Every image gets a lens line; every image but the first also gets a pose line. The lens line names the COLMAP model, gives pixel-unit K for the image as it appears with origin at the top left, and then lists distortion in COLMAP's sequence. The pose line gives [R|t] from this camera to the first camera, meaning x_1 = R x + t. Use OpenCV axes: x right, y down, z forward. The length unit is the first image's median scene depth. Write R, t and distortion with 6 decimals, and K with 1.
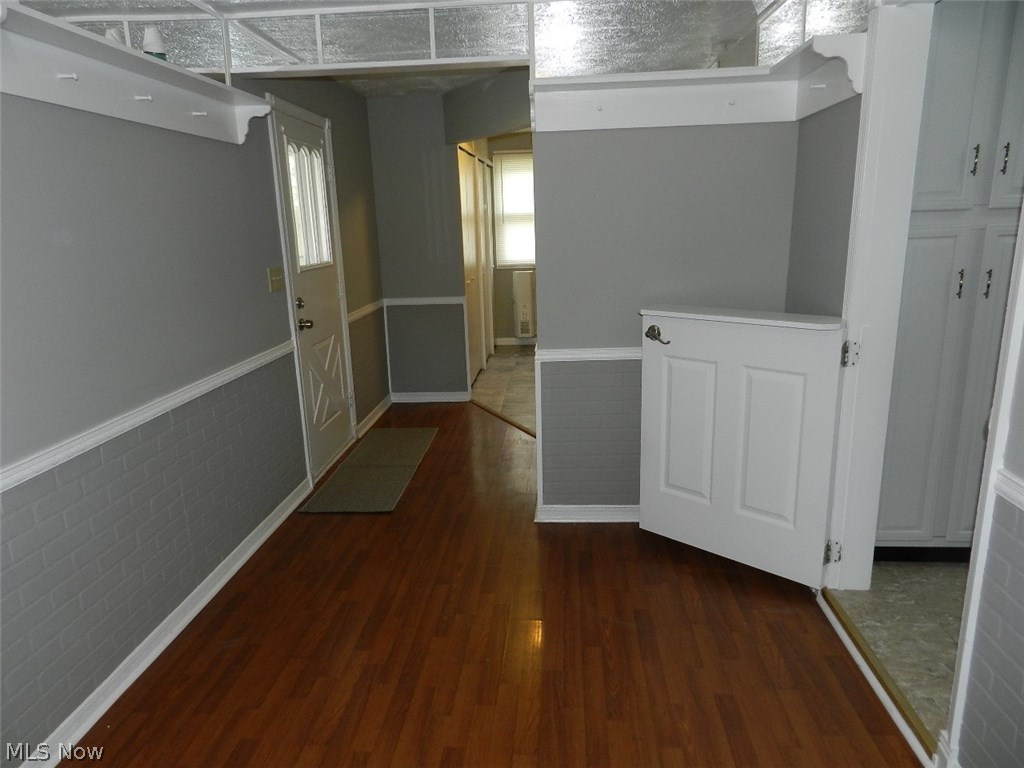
lens RADIAL K [[692.3, 0, 503.9], [0, 692.3, 384.3], [0, 0, 1]] dist [0.026133, -0.012494]
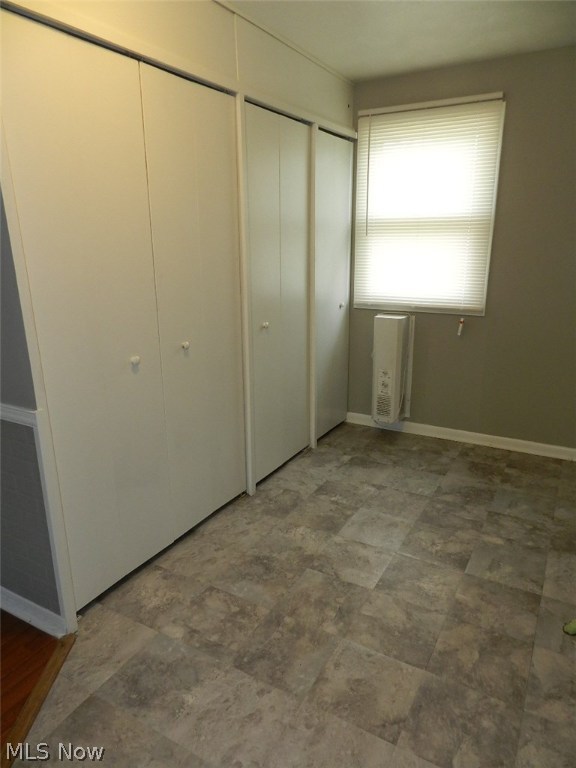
lens RADIAL K [[519.3, 0, 287.5], [0, 519.3, 382.2], [0, 0, 1]] dist [0.026133, -0.012494]
pose [[0.905482, 0.138595, -0.401115, 0.373114], [-0.119572, 0.990196, 0.072214, -0.348629], [0.407191, -0.017426, 0.913177, 1.490264]]
